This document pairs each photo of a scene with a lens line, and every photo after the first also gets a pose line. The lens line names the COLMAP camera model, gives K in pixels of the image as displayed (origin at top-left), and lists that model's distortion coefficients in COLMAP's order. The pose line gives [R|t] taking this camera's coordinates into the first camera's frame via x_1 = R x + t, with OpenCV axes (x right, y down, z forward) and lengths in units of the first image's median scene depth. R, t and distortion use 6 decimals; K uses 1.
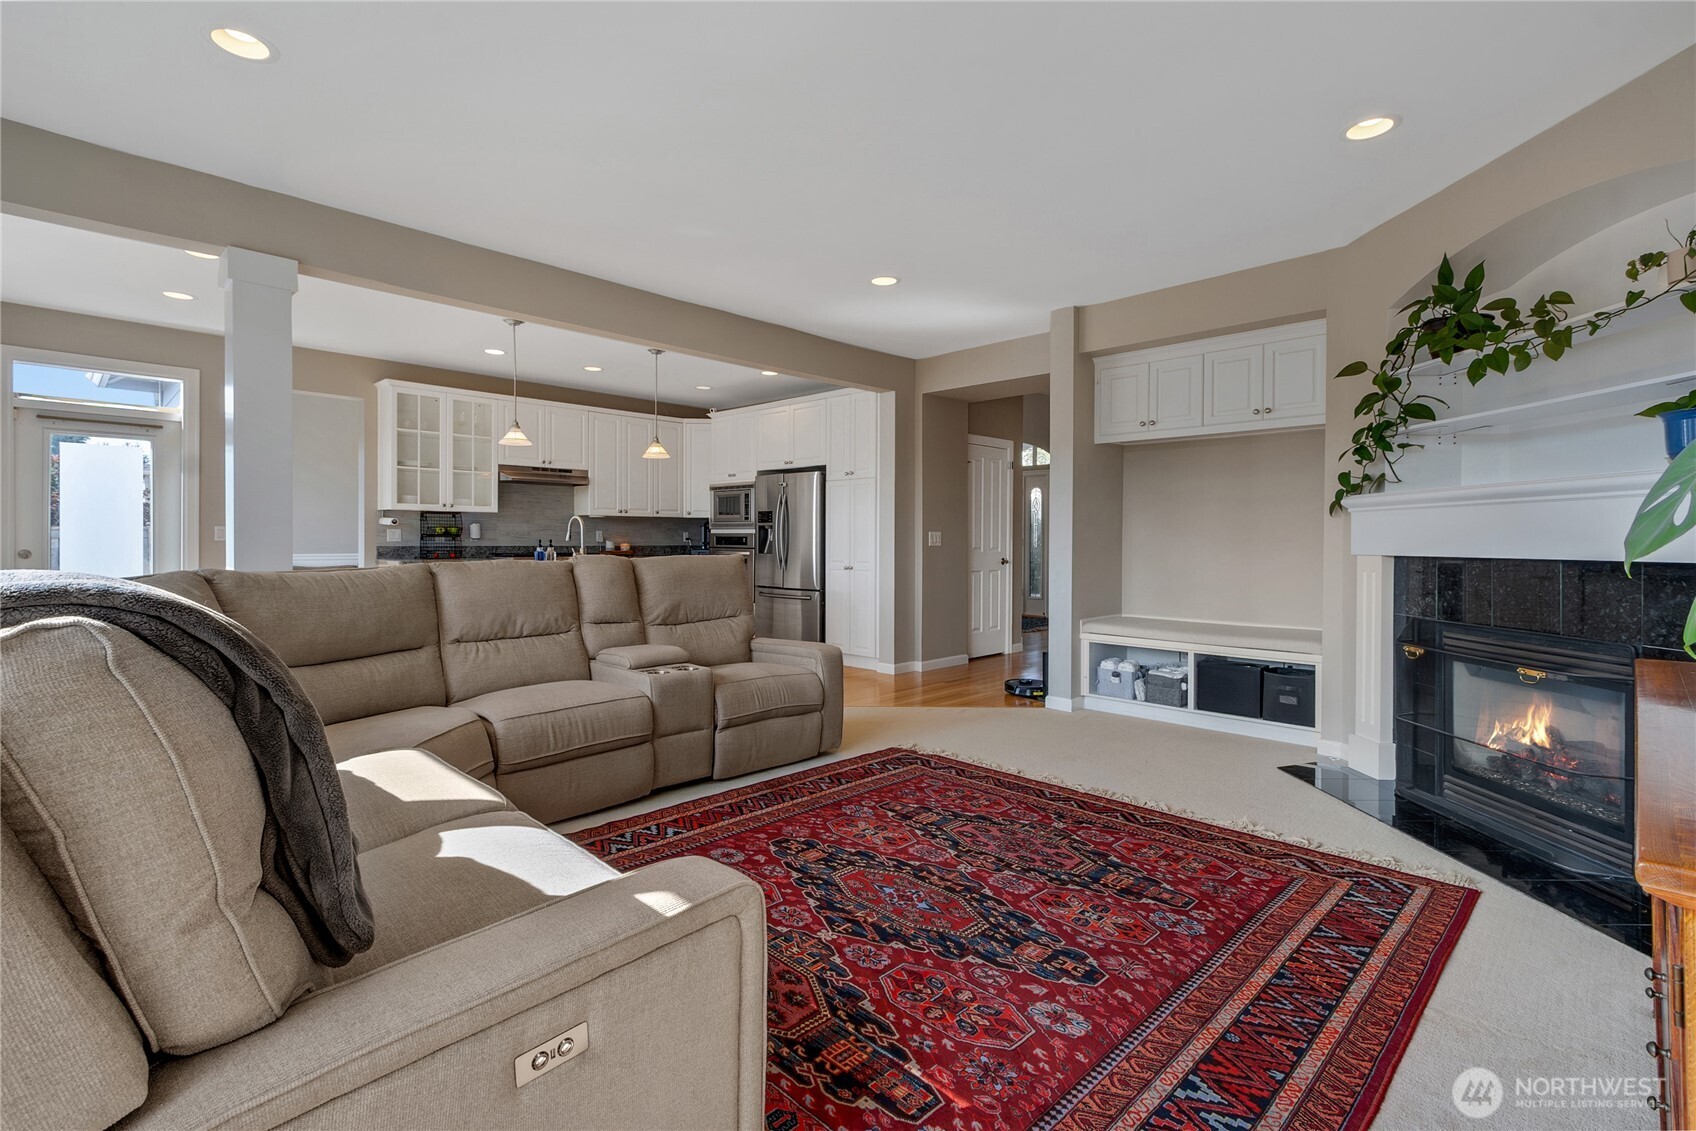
lens RADIAL K [[800.4, 0, 845.3], [0, 800.4, 544.5], [0, 0, 1]] dist [0.000864, -0.000105]
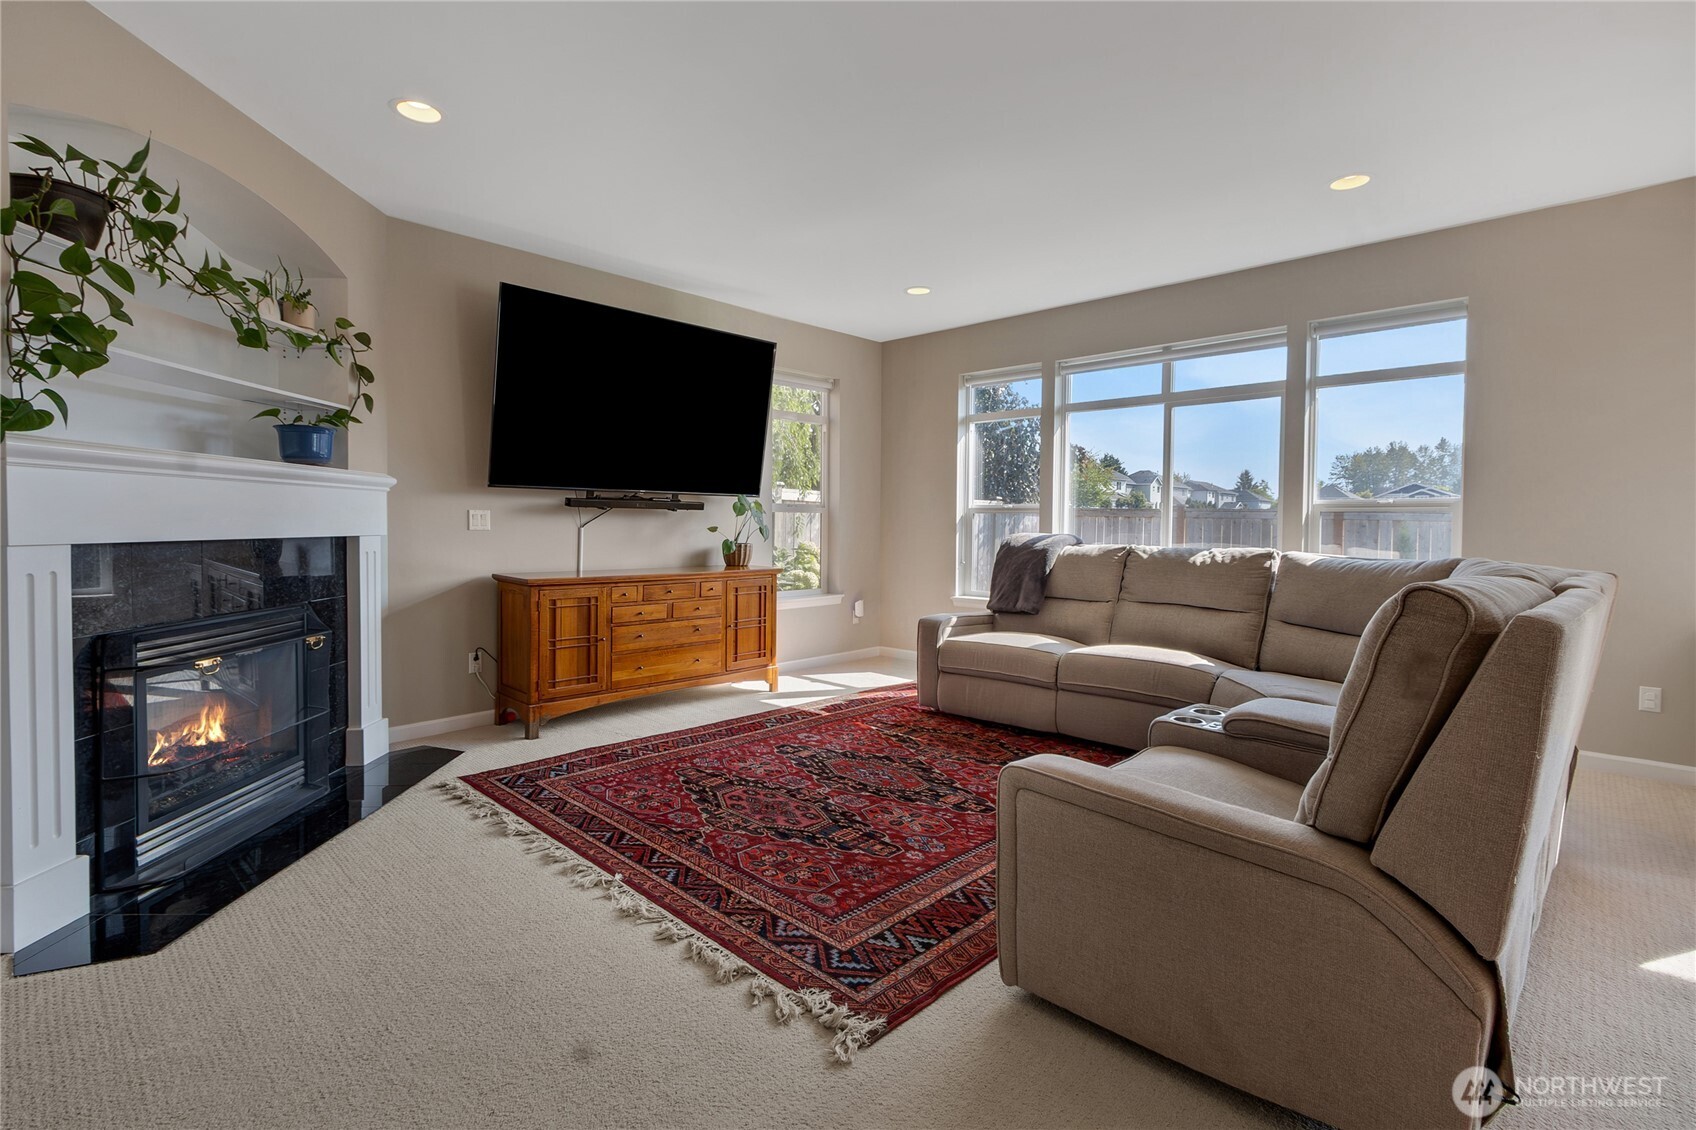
lens RADIAL K [[800.4, 0, 845.3], [0, 800.4, 544.0], [0, 0, 1]] dist [0.000864, -0.000105]
pose [[-0.999779, -0.011375, -0.017655, 0.138944], [-0.011868, 0.999534, 0.028129, -0.013179], [0.017327, 0.028332, -0.999448, 2.148608]]
